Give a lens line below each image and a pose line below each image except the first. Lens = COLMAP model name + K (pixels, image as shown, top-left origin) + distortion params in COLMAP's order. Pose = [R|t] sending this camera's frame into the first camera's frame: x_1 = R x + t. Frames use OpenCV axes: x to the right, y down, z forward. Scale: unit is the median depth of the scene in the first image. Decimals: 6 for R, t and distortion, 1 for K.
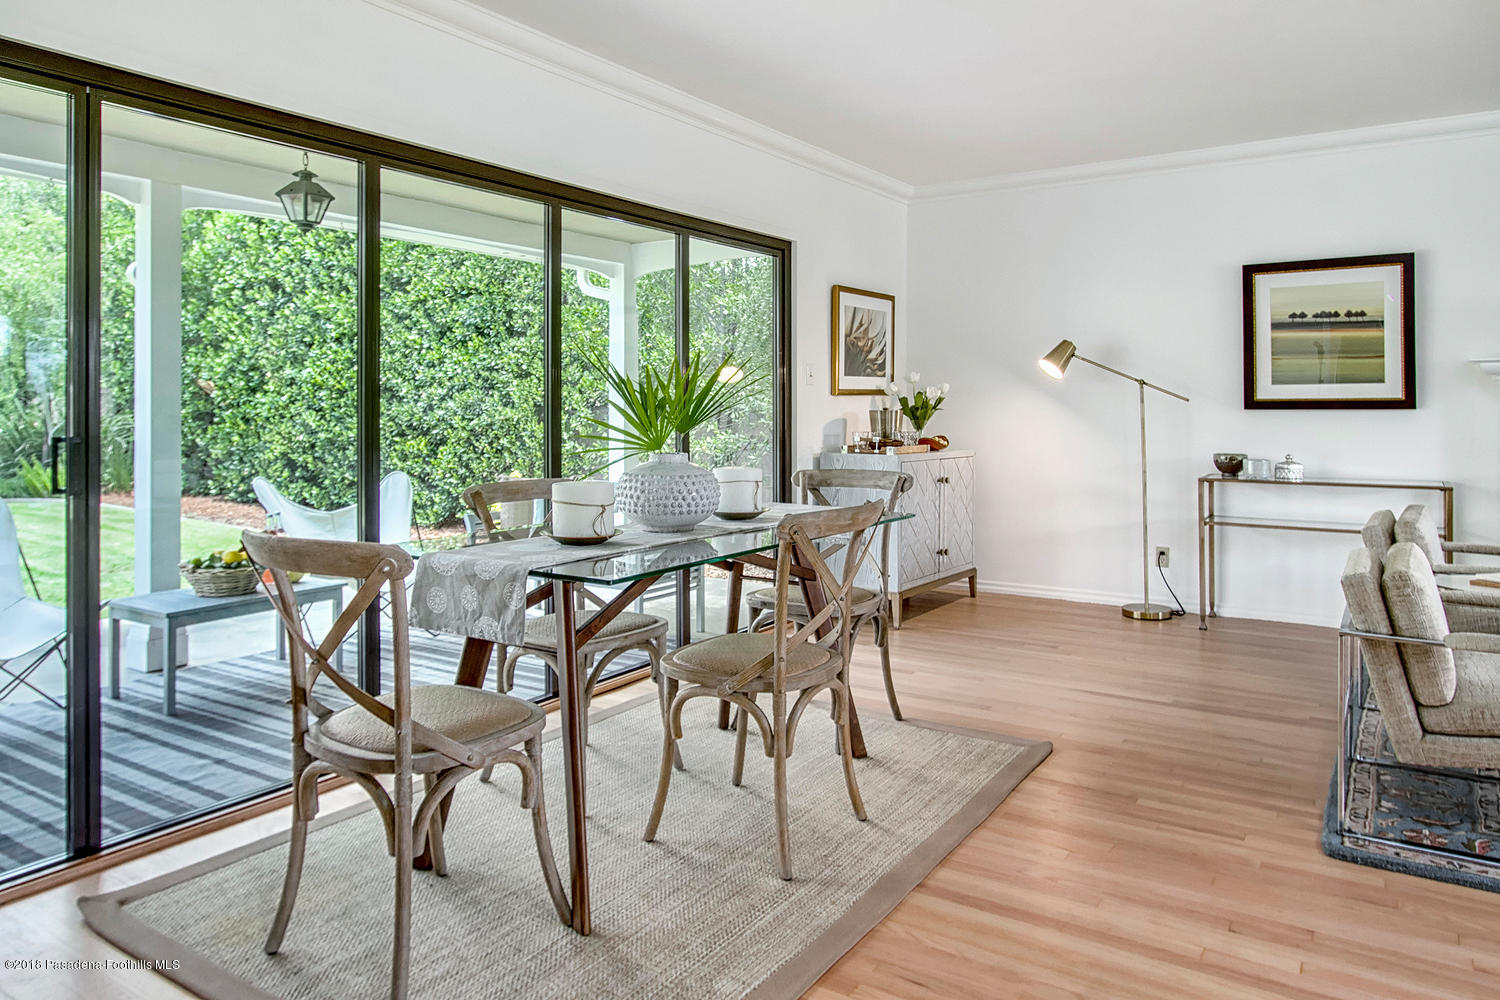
lens RADIAL K [[997.0, 0, 752.7], [0, 997.0, 396.7], [0, 0, 1]] dist [-0.021306, 0.000468]
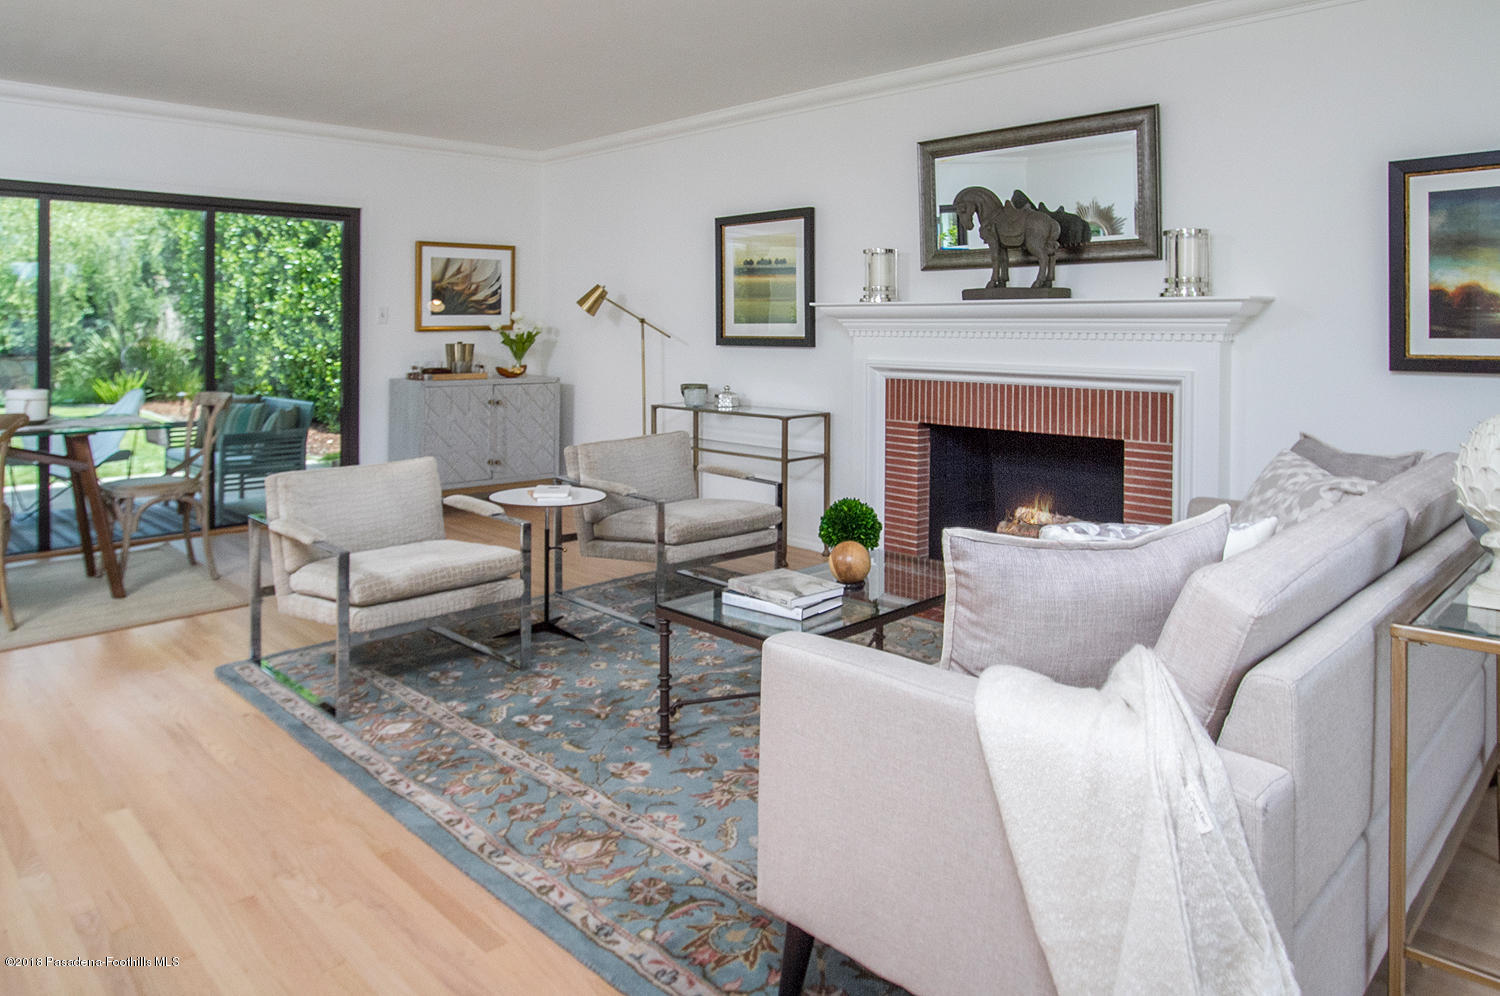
lens RADIAL K [[985.6, 0, 749.1], [0, 985.6, 317.9], [0, 0, 1]] dist [-0.039448, -0.000422]
pose [[0.979218, -0.000567, -0.202810, 0.408768], [0.000855, 0.999999, 0.001333, -0.010739], [0.202809, -0.001479, 0.979217, -0.053798]]
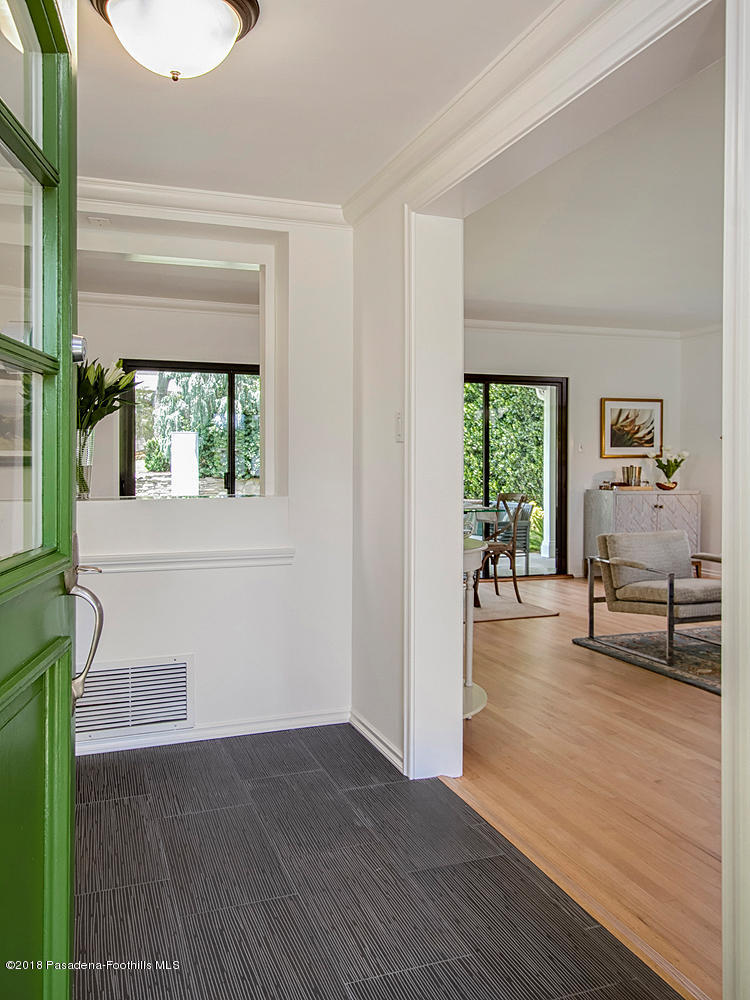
lens RADIAL K [[830.2, 0, 405.2], [0, 830.2, 458.8], [0, 0, 1]] dist [0.006804, 0.000955]
pose [[0.822204, 0.001153, -0.569192, 0.368367], [0.003238, 0.999972, 0.006704, -0.006640], [0.569184, -0.007355, 0.822177, -0.258756]]
